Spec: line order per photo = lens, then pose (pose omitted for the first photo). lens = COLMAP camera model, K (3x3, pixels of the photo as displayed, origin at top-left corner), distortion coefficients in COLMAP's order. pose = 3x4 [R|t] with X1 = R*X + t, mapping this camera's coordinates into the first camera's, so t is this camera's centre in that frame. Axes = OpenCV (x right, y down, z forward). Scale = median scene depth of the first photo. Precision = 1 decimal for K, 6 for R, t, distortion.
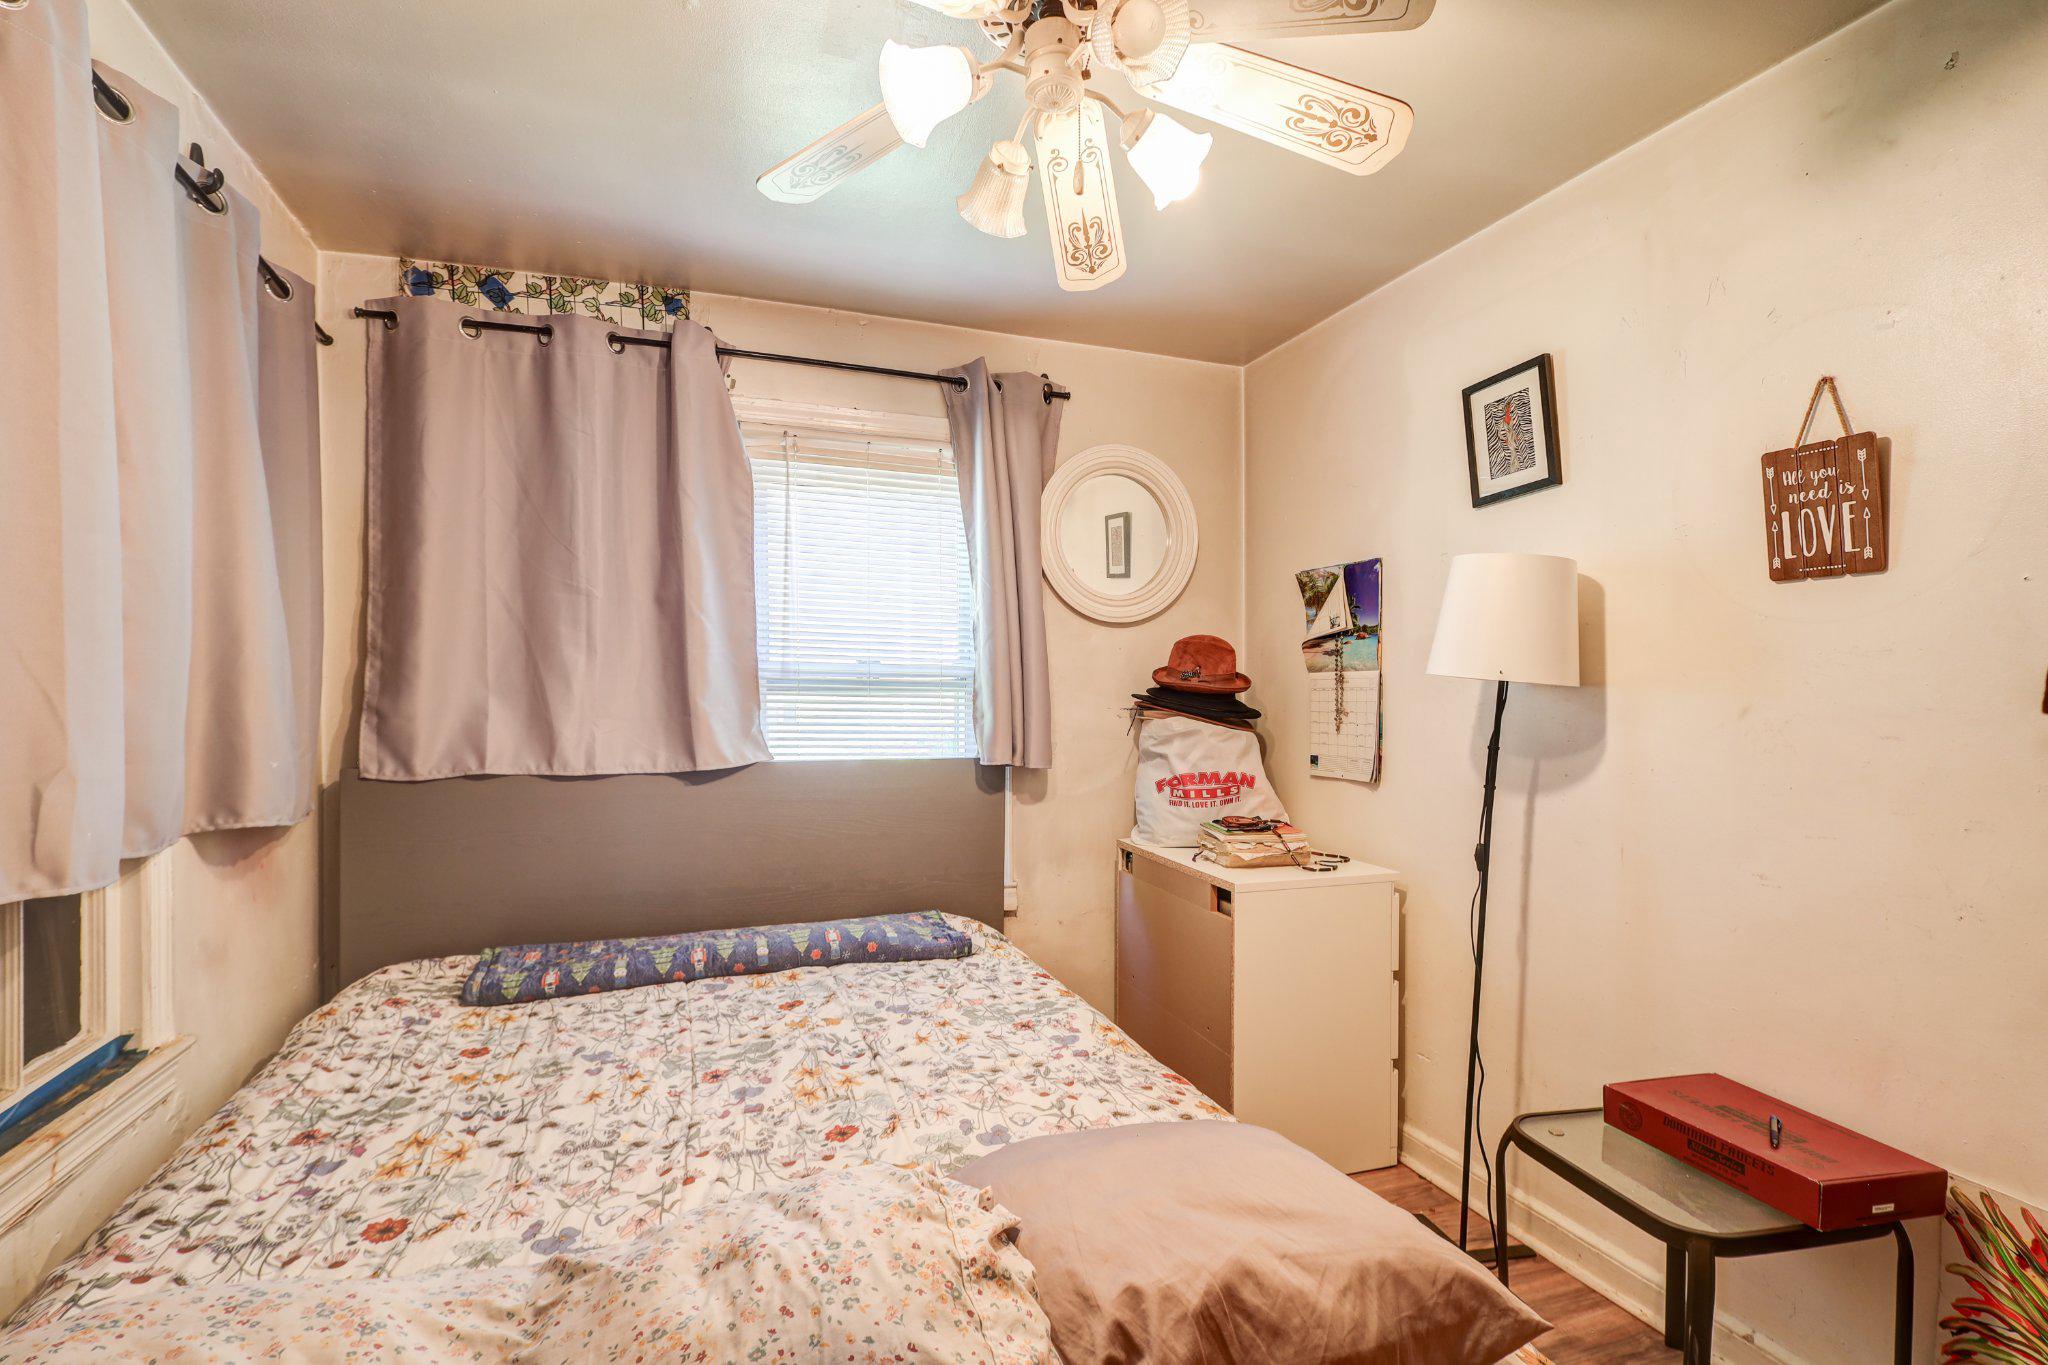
lens RADIAL K [[955.7, 0, 1022.0], [0, 955.7, 686.7], [0, 0, 1]] dist [-0.000620, 0.001049]
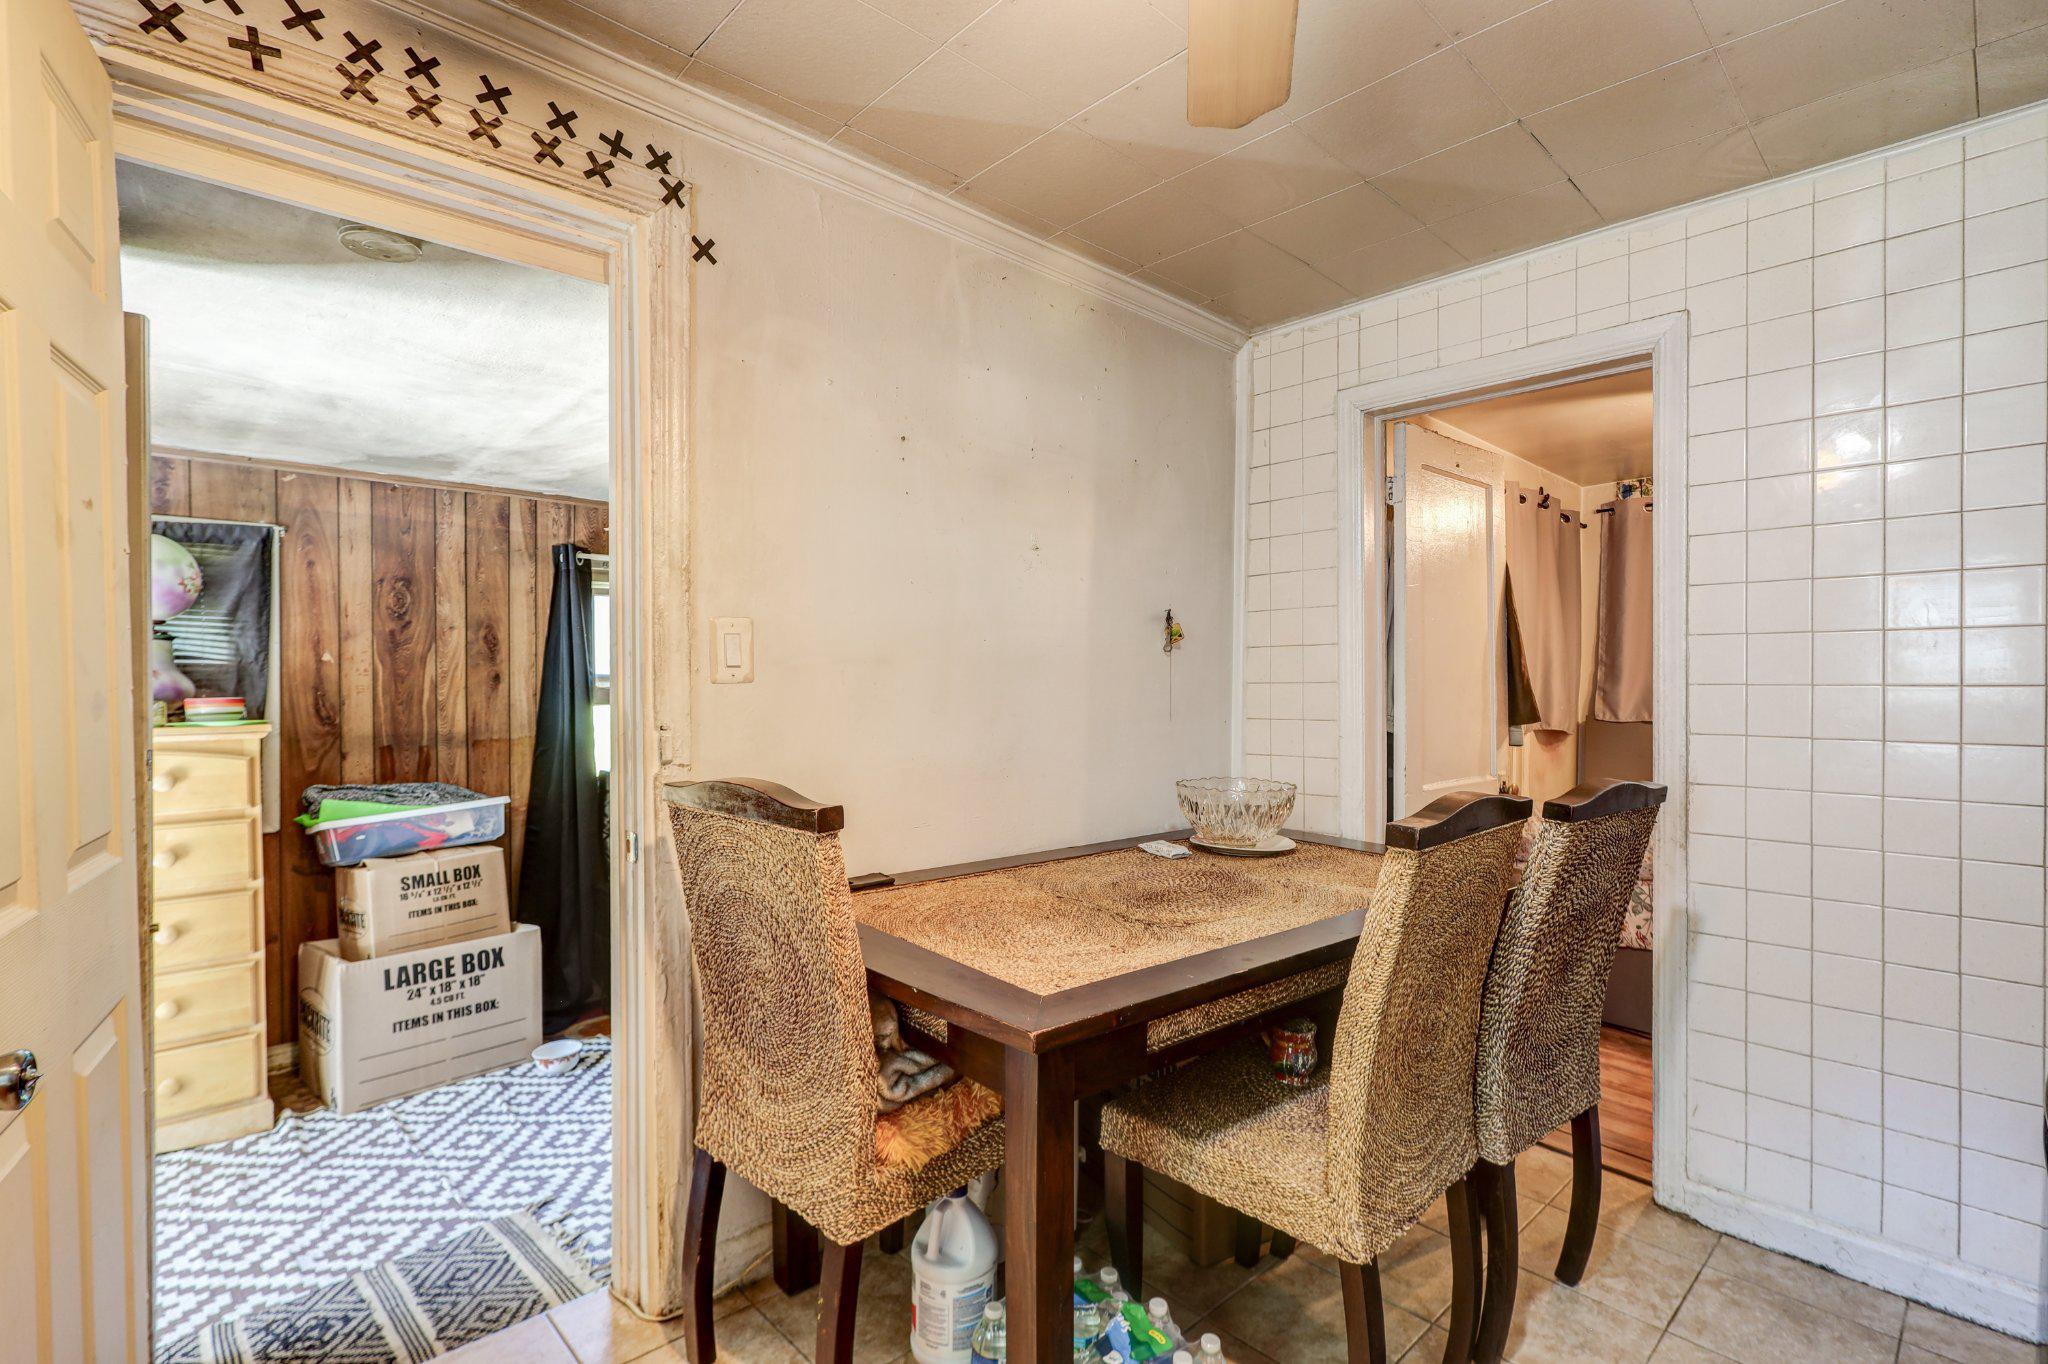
lens RADIAL K [[955.7, 0, 1021.9], [0, 955.7, 686.9], [0, 0, 1]] dist [-0.000620, 0.001049]
pose [[0.397404, 0.013991, -0.917537, 0.819318], [-0.011923, 0.999878, 0.010083, 0.013036], [0.917566, 0.006932, 0.397523, -1.112575]]
